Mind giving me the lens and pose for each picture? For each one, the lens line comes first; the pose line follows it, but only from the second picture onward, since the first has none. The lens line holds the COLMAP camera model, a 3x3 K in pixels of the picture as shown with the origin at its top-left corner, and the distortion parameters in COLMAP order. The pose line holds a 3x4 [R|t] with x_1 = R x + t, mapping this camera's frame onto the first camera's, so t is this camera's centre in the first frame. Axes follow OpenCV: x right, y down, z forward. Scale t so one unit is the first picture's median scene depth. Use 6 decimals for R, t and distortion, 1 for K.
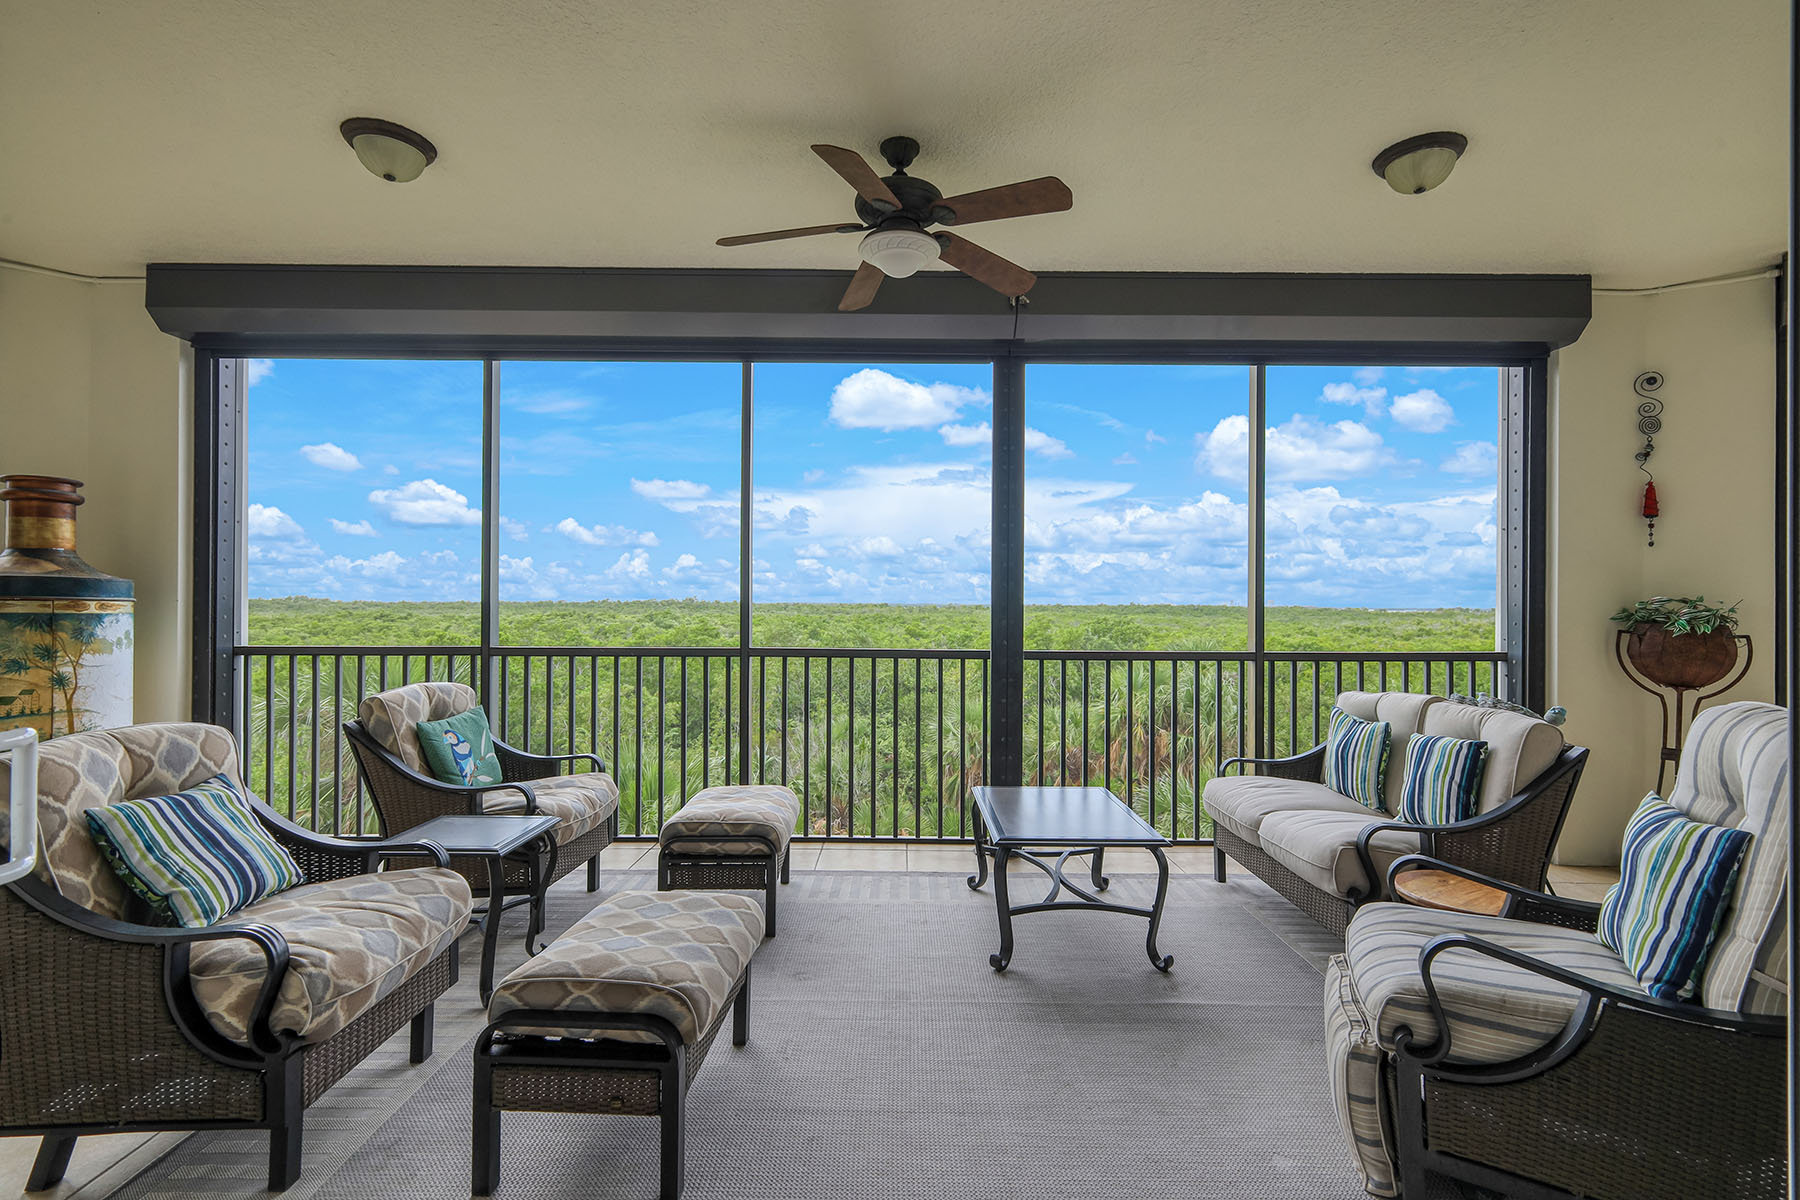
lens RADIAL K [[807.9, 0, 916.4], [0, 807.9, 609.9], [0, 0, 1]] dist [0.000334, -0.000013]
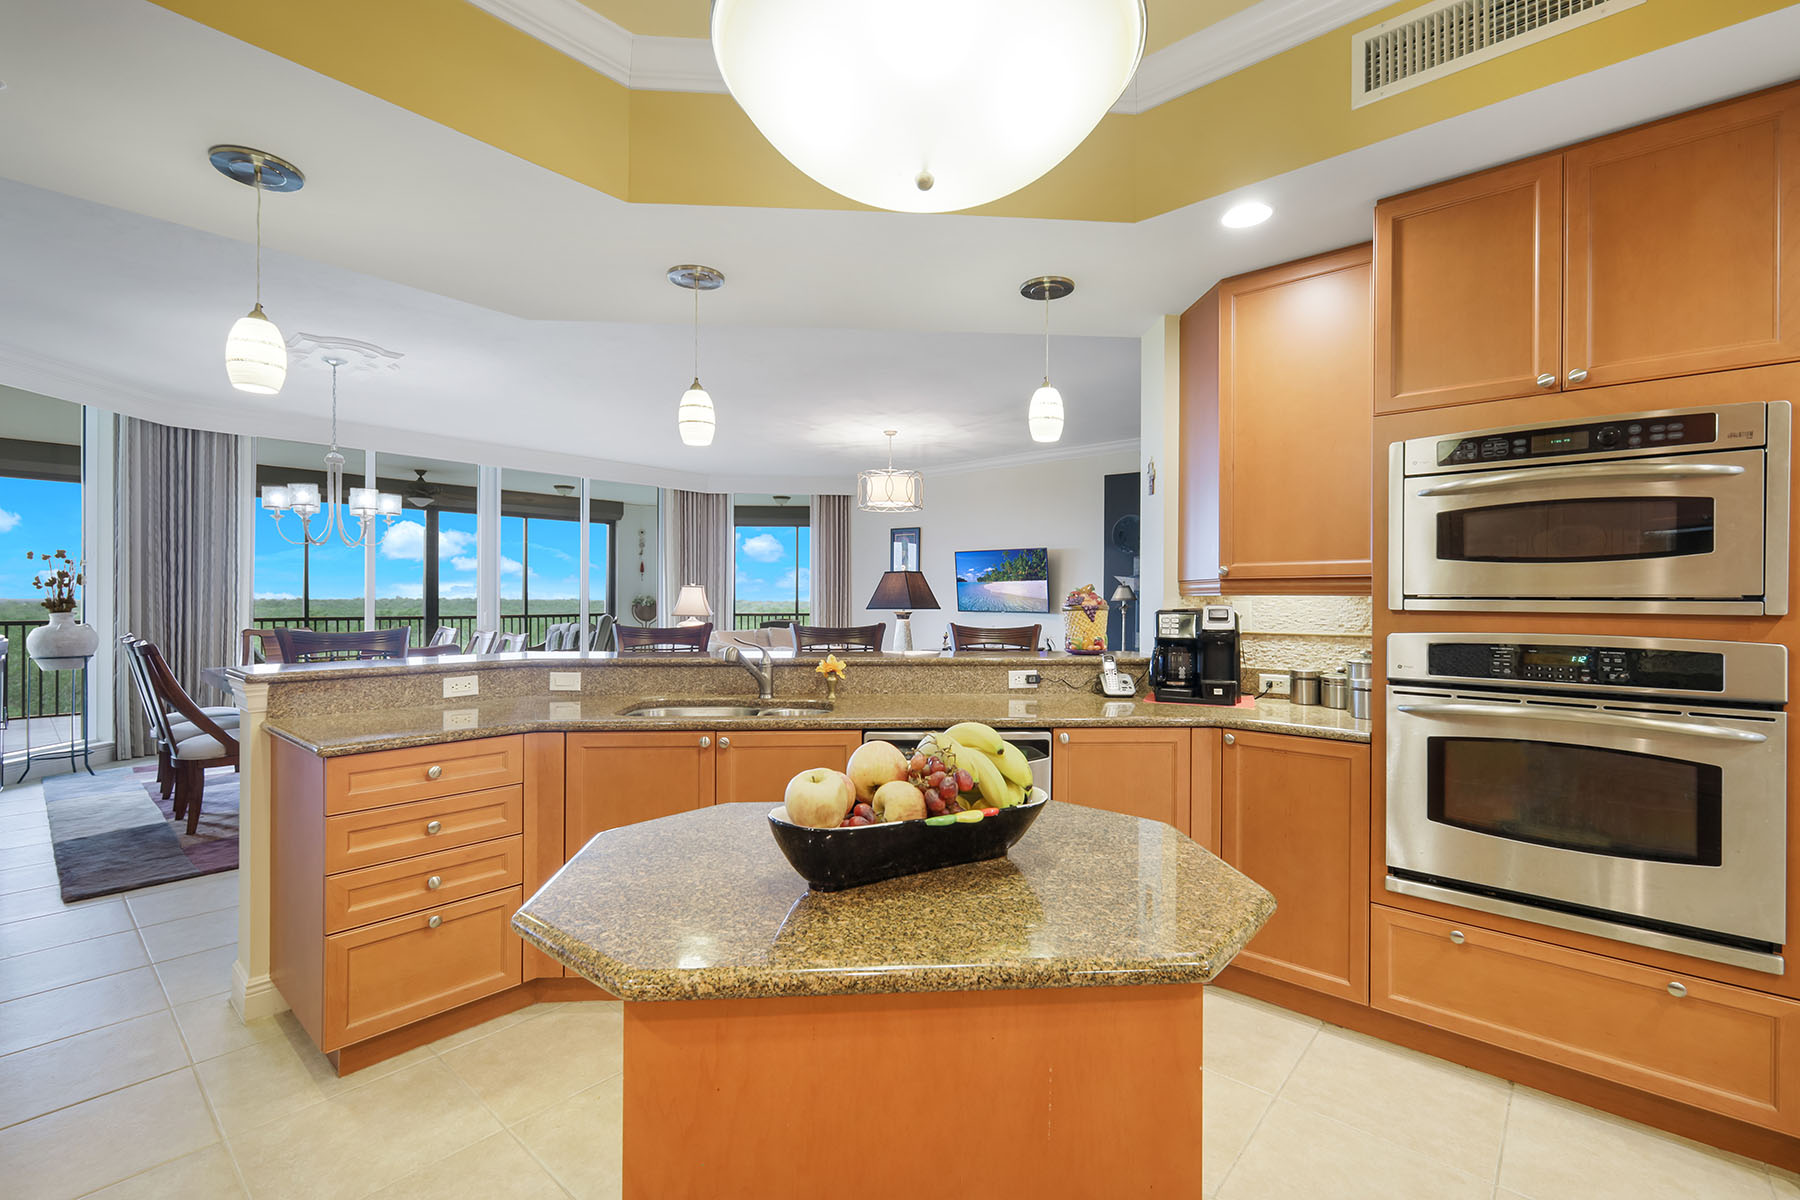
lens RADIAL K [[786.9, 0, 919.1], [0, 786.9, 596.8], [0, 0, 1]] dist [0.010425, -0.001076]
pose [[0.640779, -0.012959, 0.767616, -0.919929], [-0.000476, 0.999851, 0.017277, -0.066498], [-0.767725, -0.011436, 0.640677, -2.066023]]
